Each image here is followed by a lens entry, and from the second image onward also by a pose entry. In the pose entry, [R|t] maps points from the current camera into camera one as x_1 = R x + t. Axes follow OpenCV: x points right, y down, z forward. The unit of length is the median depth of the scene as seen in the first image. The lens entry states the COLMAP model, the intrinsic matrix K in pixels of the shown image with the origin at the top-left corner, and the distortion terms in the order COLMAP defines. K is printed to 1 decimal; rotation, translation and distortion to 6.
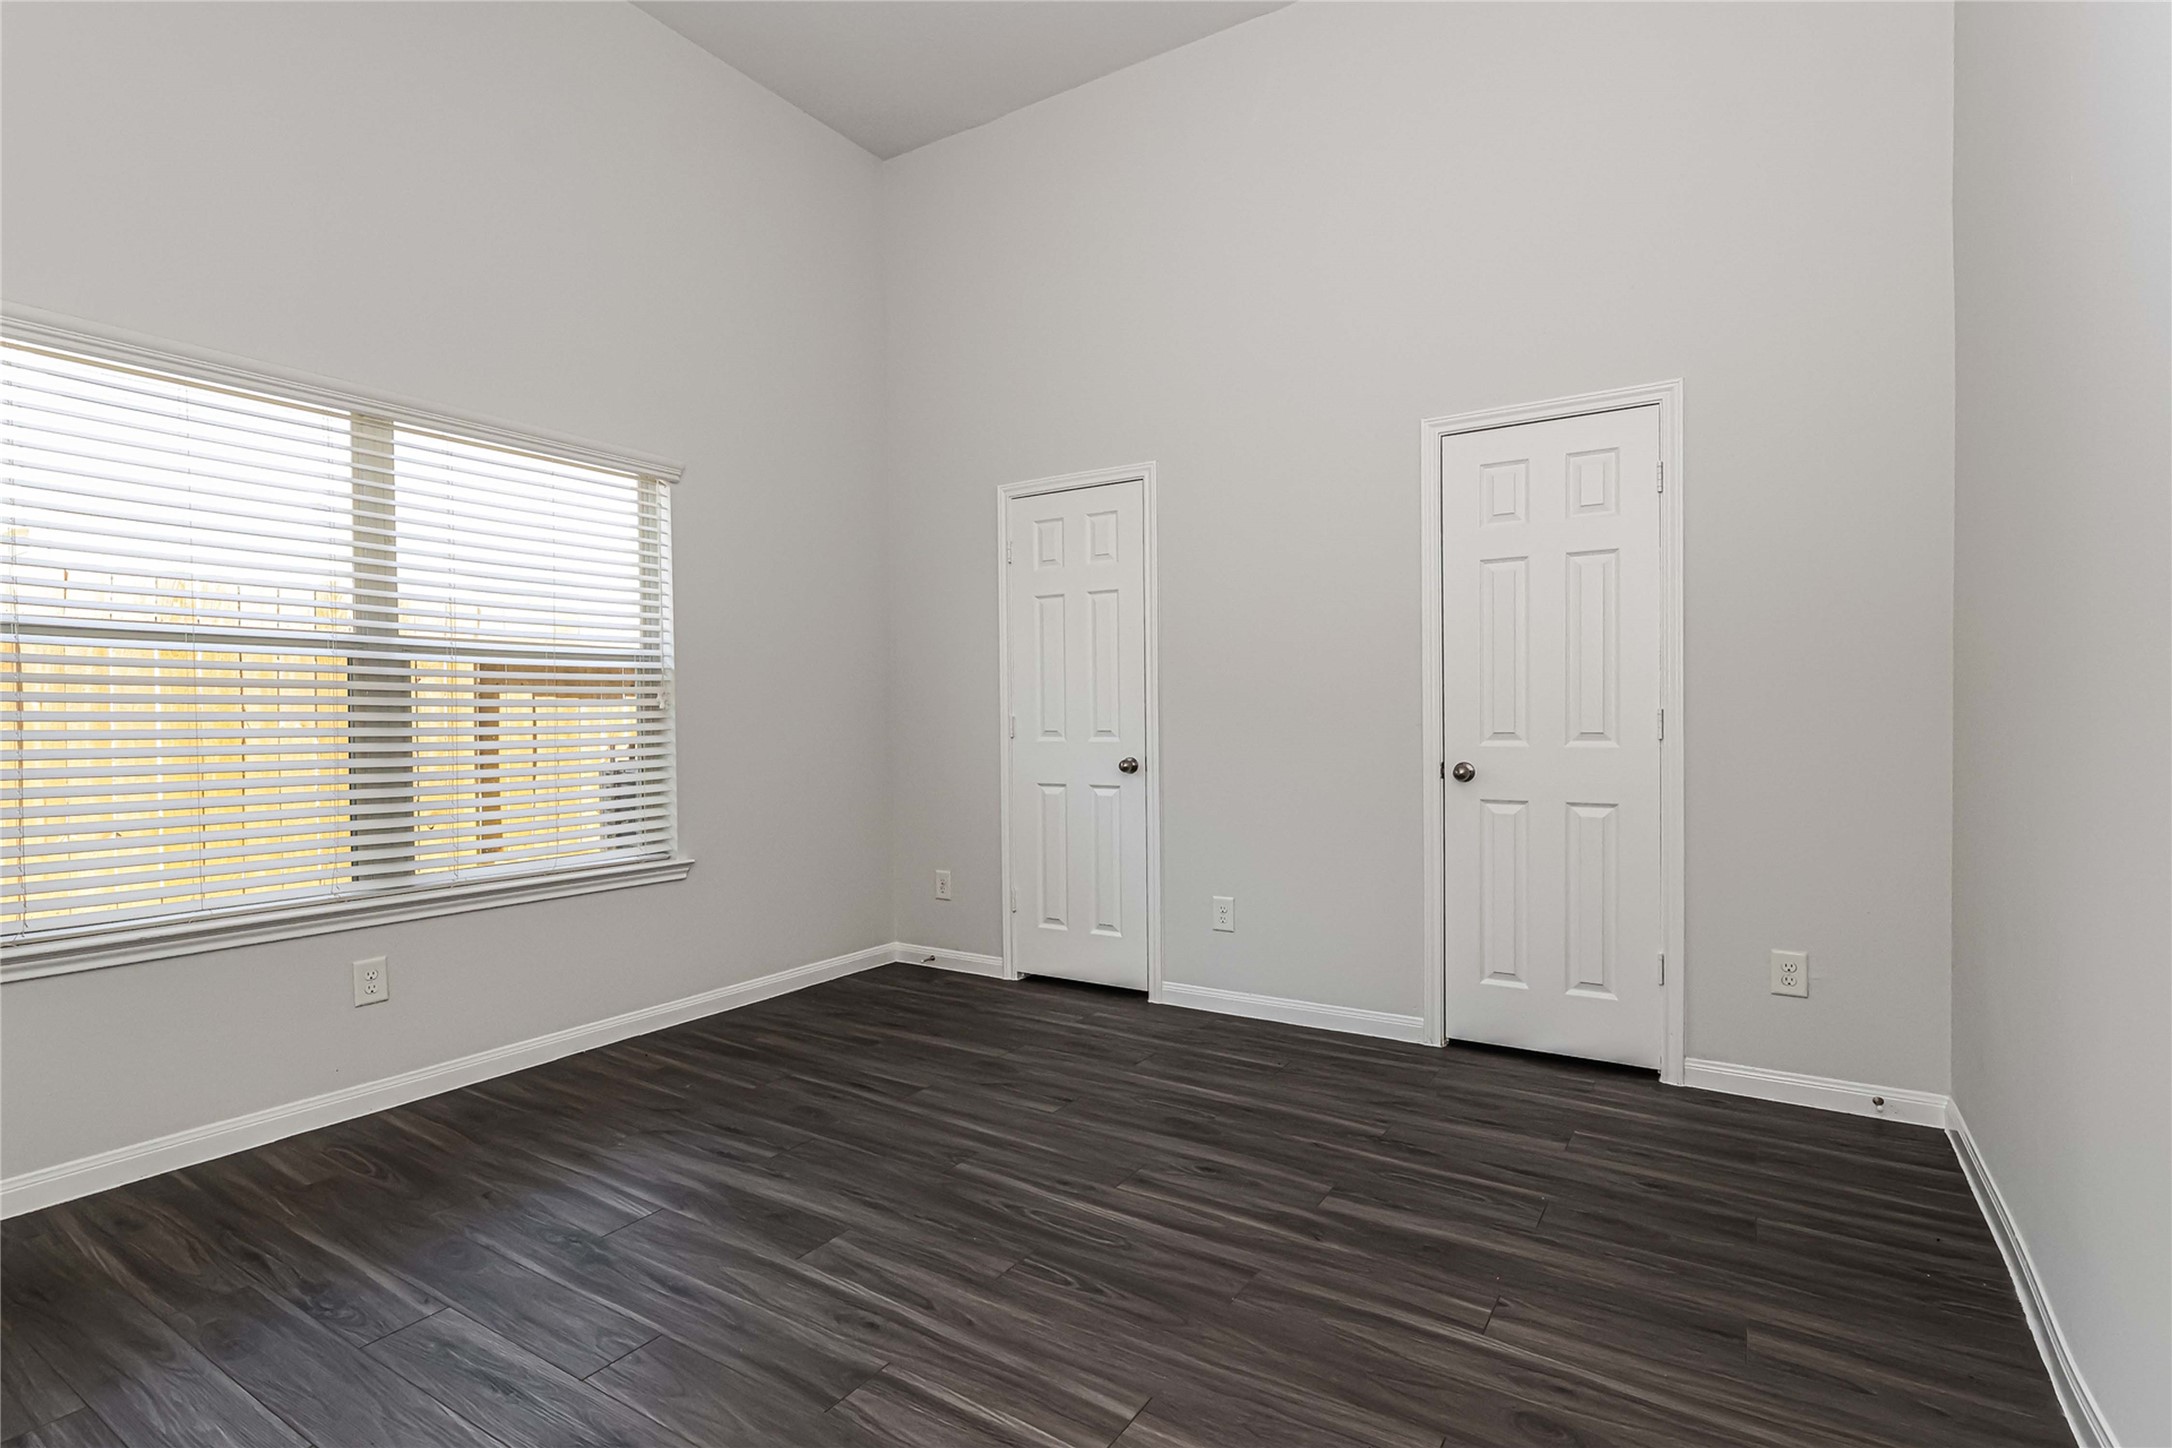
lens RADIAL K [[1021.1, 0, 1079.9], [0, 1021.1, 721.2], [0, 0, 1]] dist [-0.001365, 0.000575]
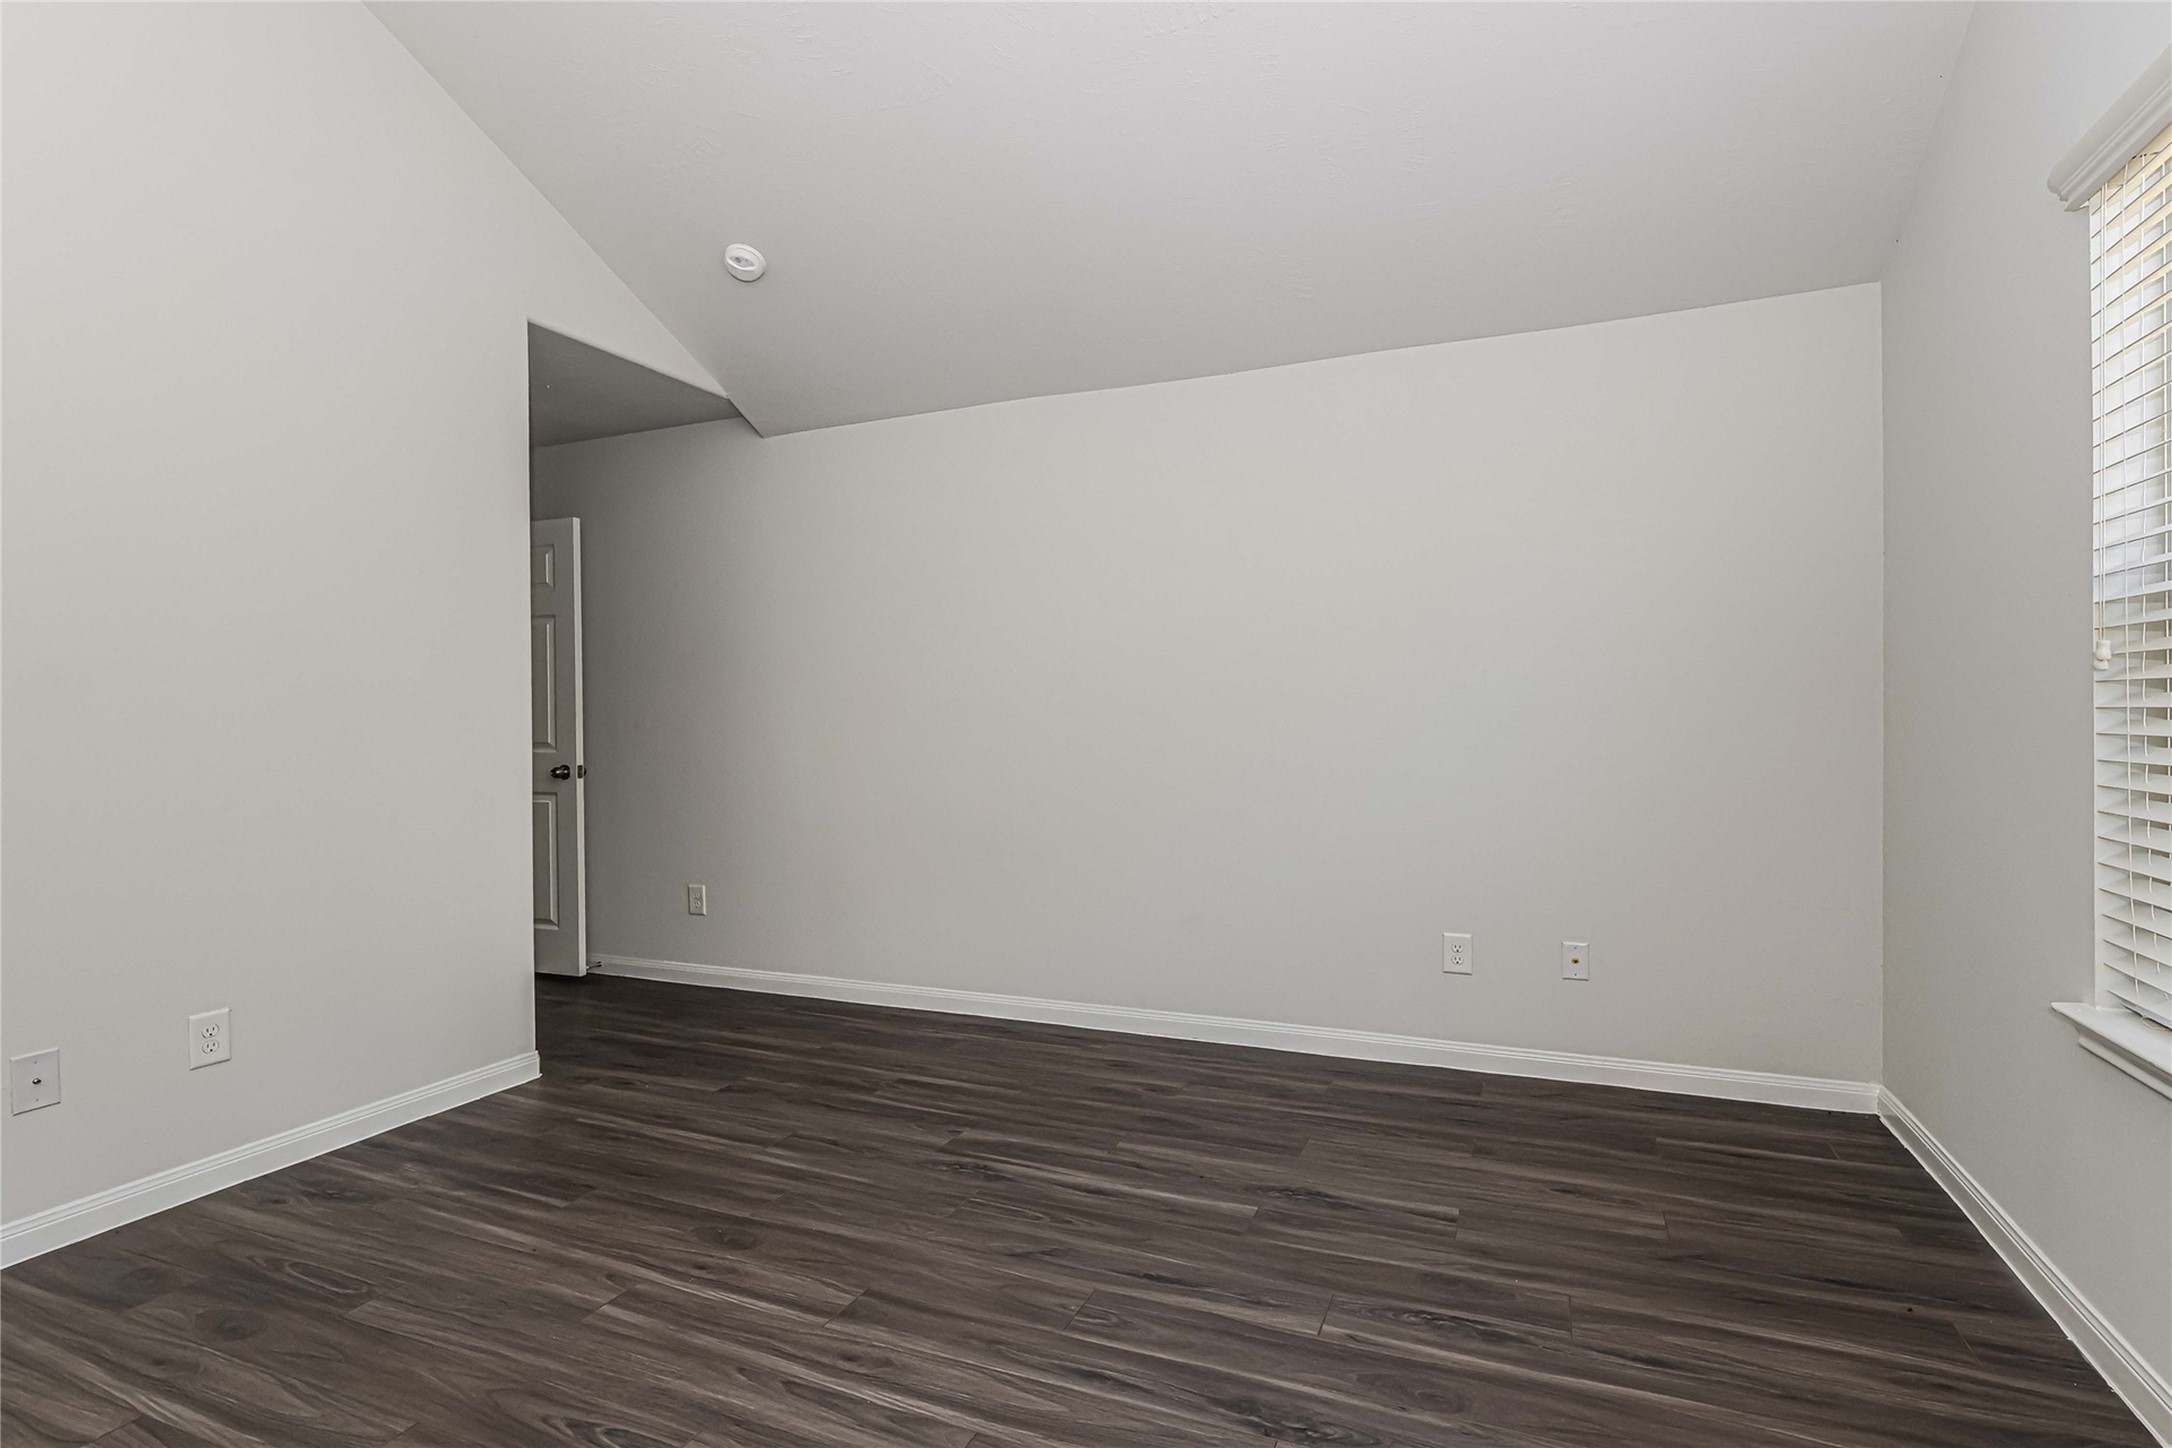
lens RADIAL K [[1021.1, 0, 1097.5], [0, 1021.1, 712.4], [0, 0, 1]] dist [-0.001365, 0.000575]
pose [[-0.981554, 0.011964, -0.190812, -0.255976], [0.015228, 0.999762, -0.015652, 0.010200], [0.190579, -0.018269, -0.981502, 1.985621]]
